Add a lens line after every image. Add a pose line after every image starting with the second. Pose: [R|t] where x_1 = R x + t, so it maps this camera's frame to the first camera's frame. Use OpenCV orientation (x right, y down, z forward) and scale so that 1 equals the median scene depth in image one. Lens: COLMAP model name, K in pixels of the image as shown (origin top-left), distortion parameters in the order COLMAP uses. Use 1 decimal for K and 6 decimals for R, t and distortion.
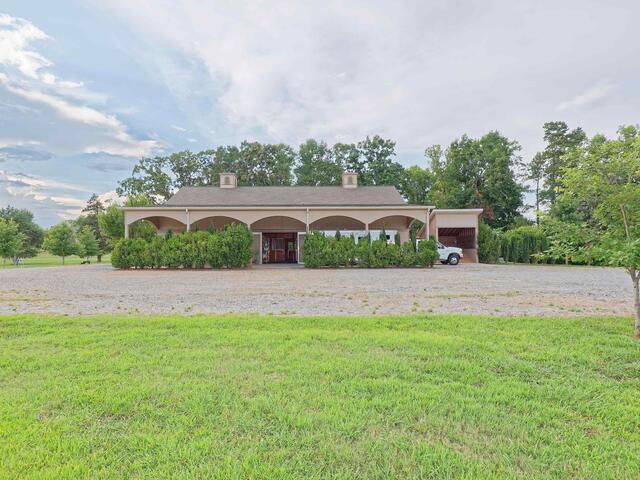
lens RADIAL K [[324.1, 0, 320.0], [0, 324.1, 240.0], [0, 0, 1]] dist [-0.015935, -0.000528]
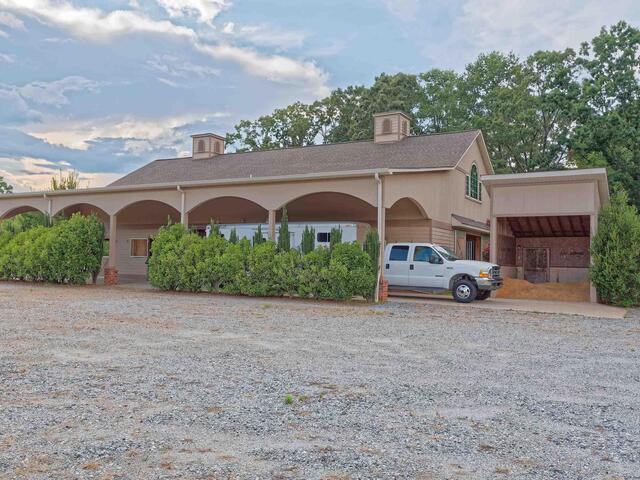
lens RADIAL K [[563.8, 0, 320.0], [0, 563.8, 240.0], [0, 0, 1]] dist [-0.005465, -0.004179]
pose [[0.854496, 0.004566, -0.519438, 0.555694], [-0.011249, 0.999890, -0.009715, 0.003382], [0.519336, 0.014145, 0.854453, 0.234366]]
